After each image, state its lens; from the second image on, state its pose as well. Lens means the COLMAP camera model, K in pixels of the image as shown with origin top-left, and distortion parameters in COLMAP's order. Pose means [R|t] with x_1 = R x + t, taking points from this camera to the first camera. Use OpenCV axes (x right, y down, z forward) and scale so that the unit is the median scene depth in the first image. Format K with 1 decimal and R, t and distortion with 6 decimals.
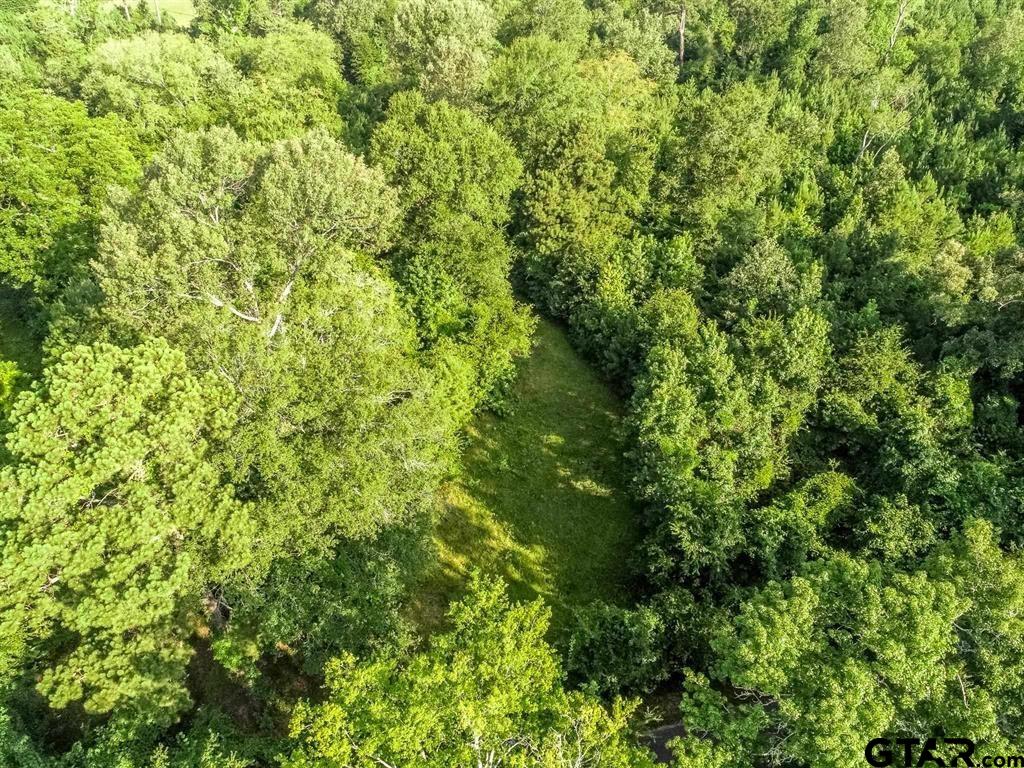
lens RADIAL K [[770.6, 0, 512.0], [0, 770.6, 384.0], [0, 0, 1]] dist [-0.005309, 0.001601]
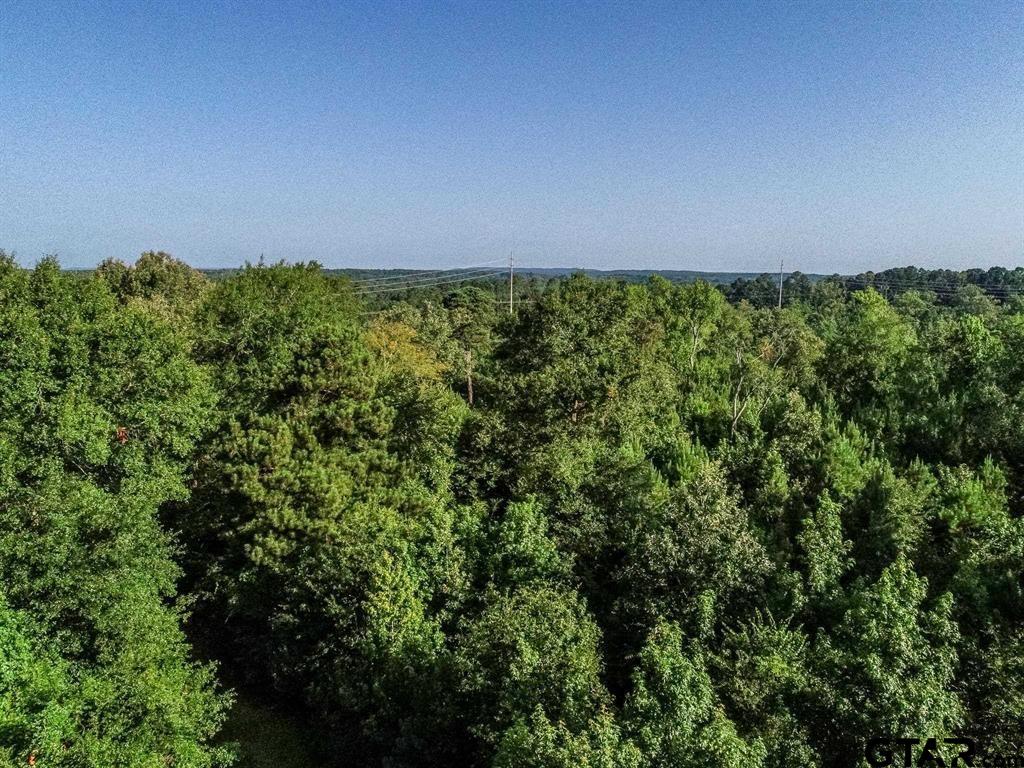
lens RADIAL K [[770.6, 0, 512.0], [0, 770.6, 384.0], [0, 0, 1]] dist [-0.005309, 0.001601]
pose [[0.964987, 0.011192, 0.262059, 0.070932], [0.118545, 0.872623, -0.473789, -0.013497], [-0.233981, 0.488266, 0.840743, 0.503576]]
